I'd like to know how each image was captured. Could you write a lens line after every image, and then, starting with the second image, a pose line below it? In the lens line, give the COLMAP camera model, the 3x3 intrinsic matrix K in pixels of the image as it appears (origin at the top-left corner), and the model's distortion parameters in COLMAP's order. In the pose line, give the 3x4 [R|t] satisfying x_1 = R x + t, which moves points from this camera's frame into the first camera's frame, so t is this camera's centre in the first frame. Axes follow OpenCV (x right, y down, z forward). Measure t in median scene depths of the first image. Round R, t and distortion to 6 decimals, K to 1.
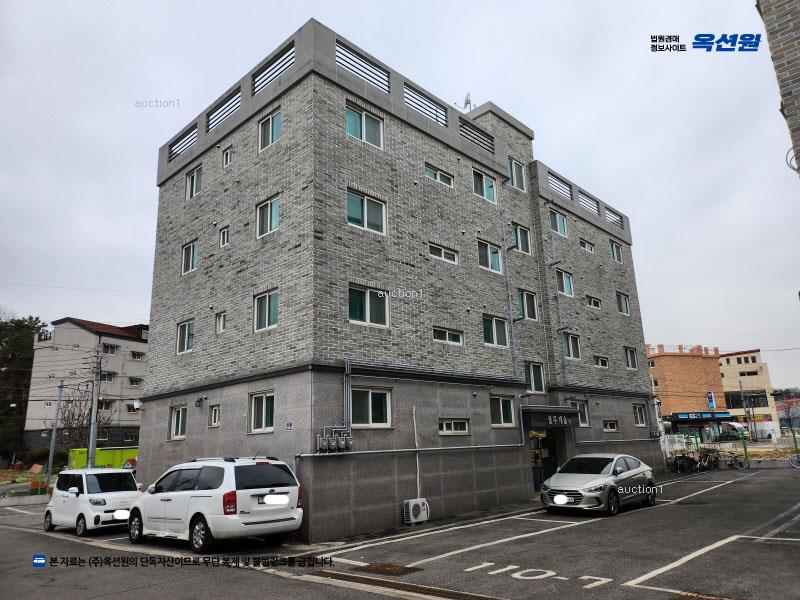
lens RADIAL K [[564.3, 0, 399.8], [0, 564.3, 295.5], [0, 0, 1]] dist [0.067145, -0.068913]
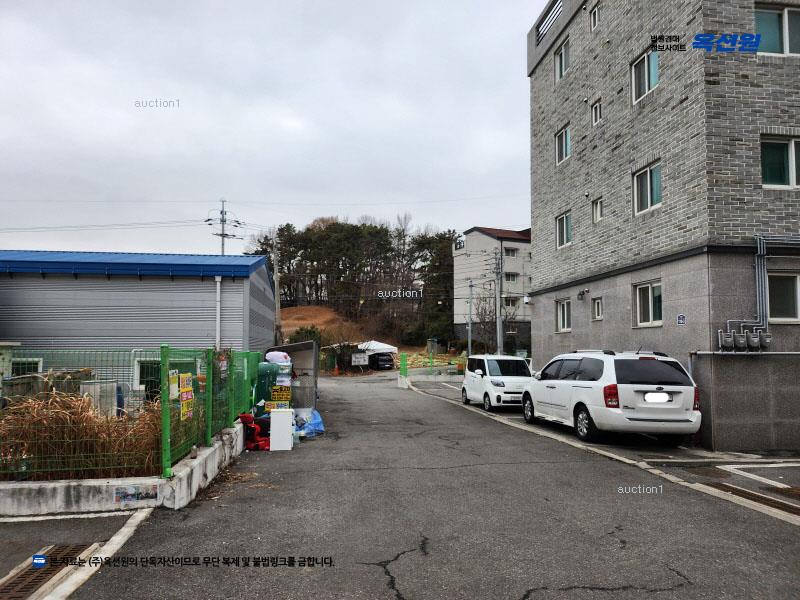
lens RADIAL K [[564.3, 0, 390.1], [0, 564.3, 311.9], [0, 0, 1]] dist [0.067145, -0.068913]
pose [[0.769580, 0.000352, -0.638551, 0.016617], [0.128677, 0.979400, 0.155622, 0.024556], [0.625451, -0.201930, 0.753681, 0.065979]]
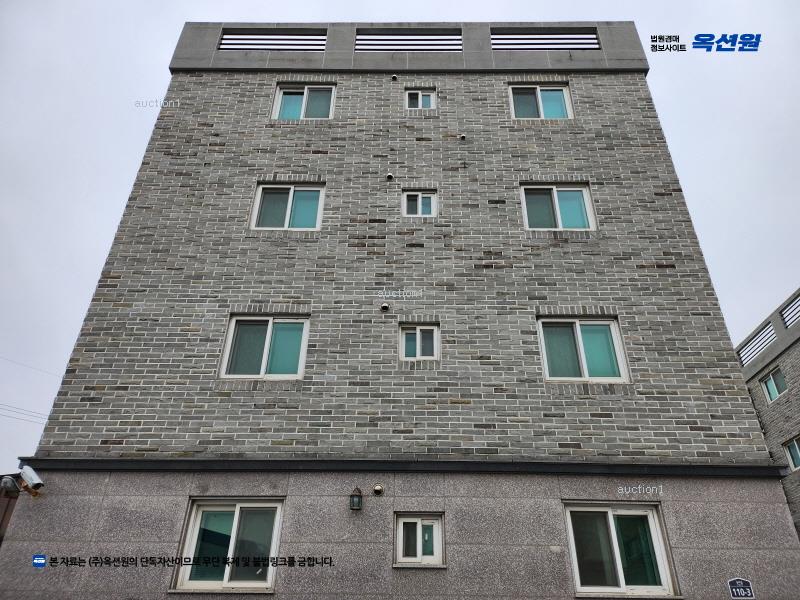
lens RADIAL K [[564.3, 0, 403.6], [0, 564.3, 296.3], [0, 0, 1]] dist [0.067145, -0.068913]
pose [[0.724198, 0.408566, 0.555528, -0.677575], [-0.213045, 0.898738, -0.383252, 0.225423], [-0.655858, 0.159199, 0.737907, 0.699766]]
